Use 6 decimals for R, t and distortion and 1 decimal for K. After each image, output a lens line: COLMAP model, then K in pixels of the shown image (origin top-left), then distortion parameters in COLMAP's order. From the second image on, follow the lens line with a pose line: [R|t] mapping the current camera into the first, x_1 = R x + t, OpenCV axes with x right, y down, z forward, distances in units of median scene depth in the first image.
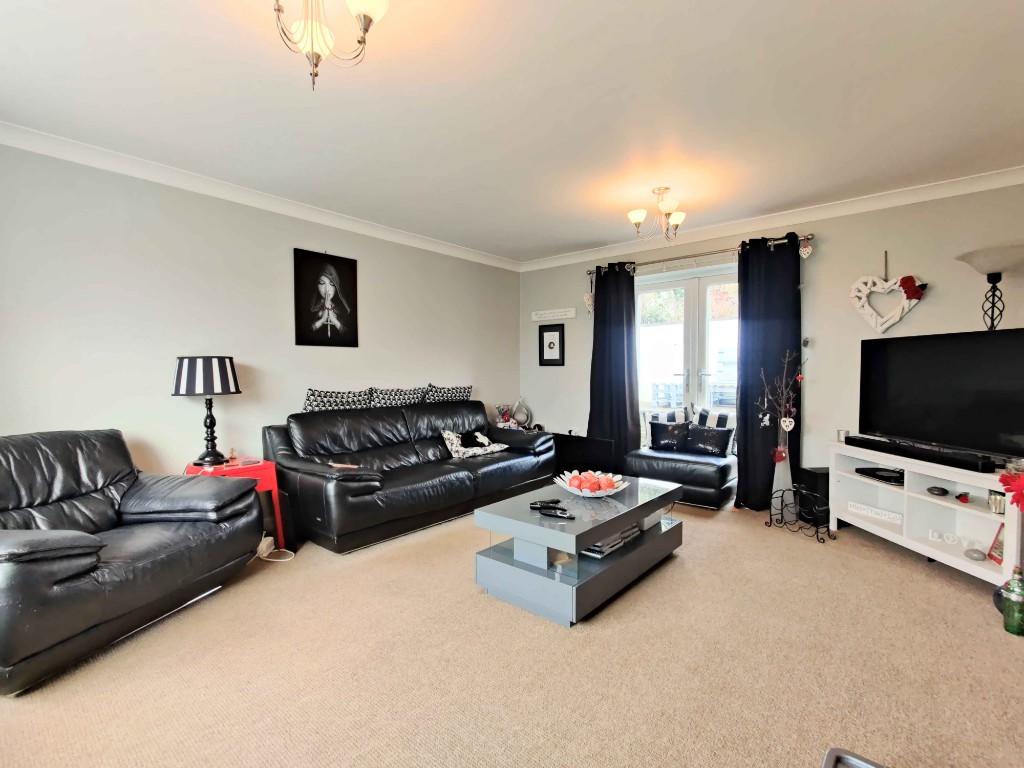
lens RADIAL K [[474.6, 0, 513.4], [0, 474.6, 379.0], [0, 0, 1]] dist [0.000733, -0.002644]
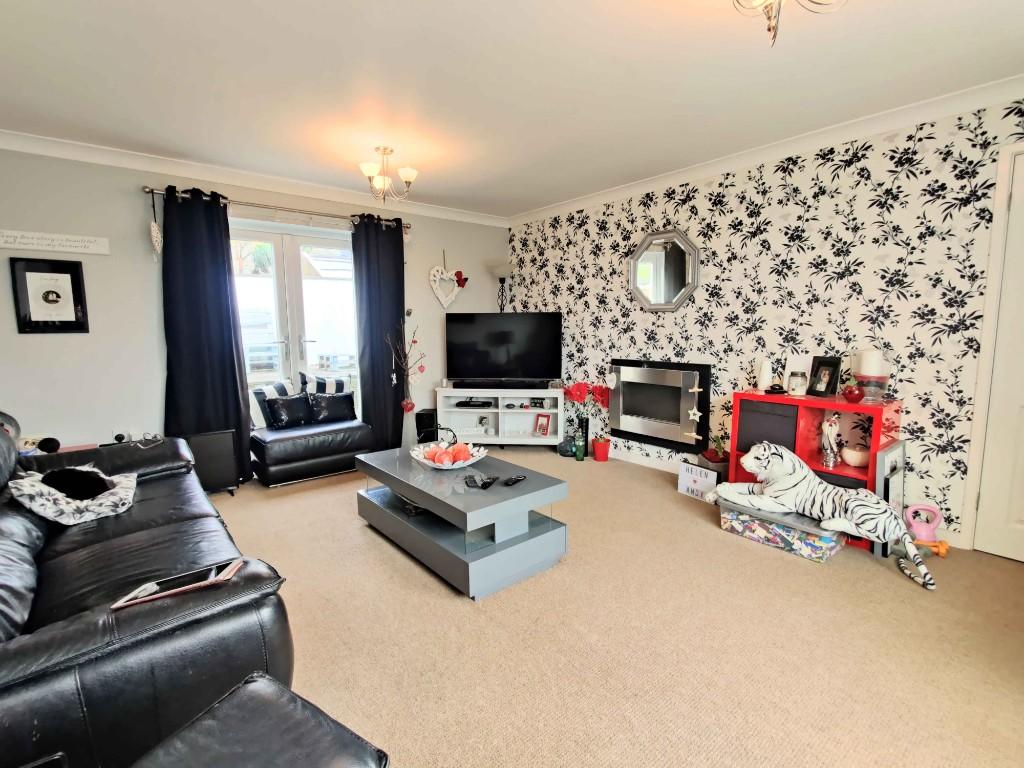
lens RADIAL K [[474.6, 0, 513.3], [0, 474.6, 389.3], [0, 0, 1]] dist [0.000733, -0.002644]
pose [[0.170936, -0.118080, 0.978181, -0.463319], [0.033323, 0.992918, 0.114036, -0.008158], [-0.984719, 0.013103, 0.173660, 0.417993]]
